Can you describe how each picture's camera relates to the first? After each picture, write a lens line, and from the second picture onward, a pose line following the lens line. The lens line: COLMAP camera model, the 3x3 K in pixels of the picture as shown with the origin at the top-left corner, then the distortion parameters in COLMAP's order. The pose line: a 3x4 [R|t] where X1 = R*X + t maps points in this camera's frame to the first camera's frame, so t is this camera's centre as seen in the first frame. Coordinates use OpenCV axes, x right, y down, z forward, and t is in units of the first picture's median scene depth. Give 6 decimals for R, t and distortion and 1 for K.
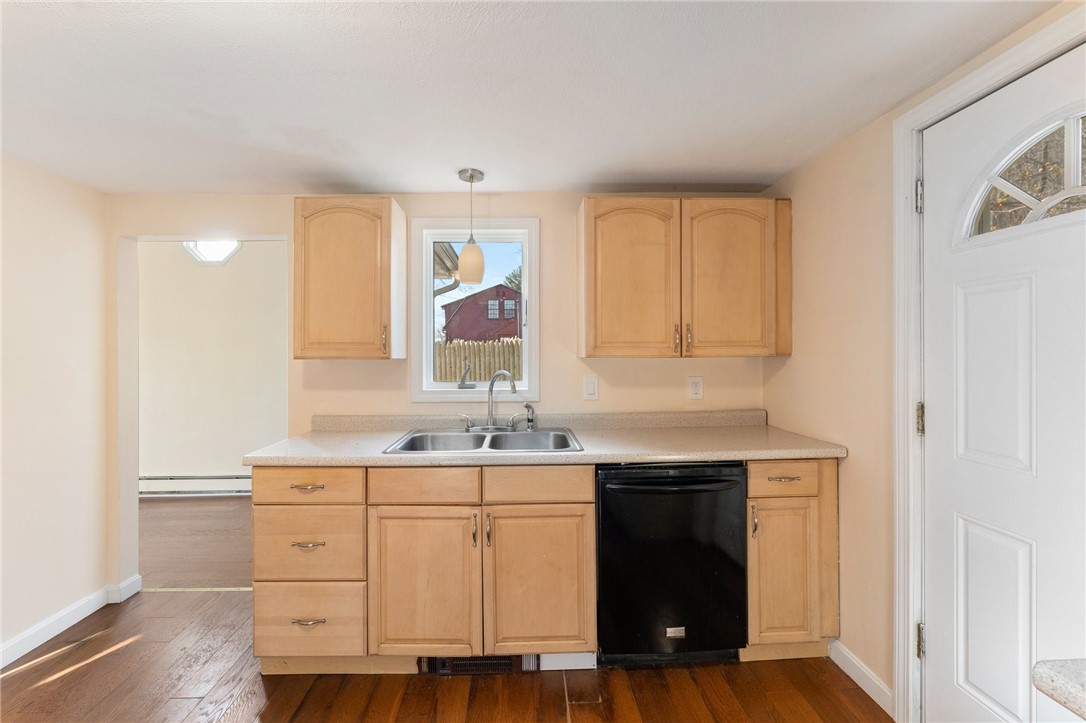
lens RADIAL K [[477.9, 0, 539.5], [0, 477.9, 354.0], [0, 0, 1]] dist [-0.000005, 0.000227]
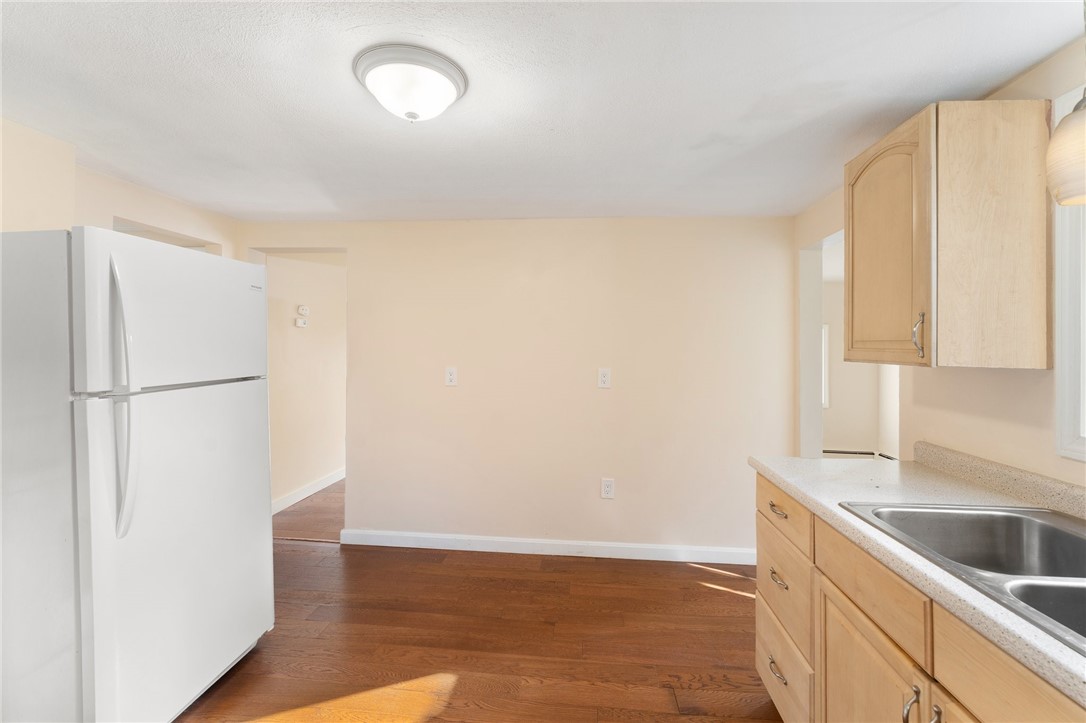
lens RADIAL K [[464.7, 0, 544.7], [0, 464.7, 337.2], [0, 0, 1]] dist [-0.000488, -0.000194]
pose [[-0.115460, -0.021588, -0.993078, 0.387660], [-0.015603, 0.999680, -0.019917, -0.008048], [0.993190, 0.013195, -0.115760, 0.666701]]
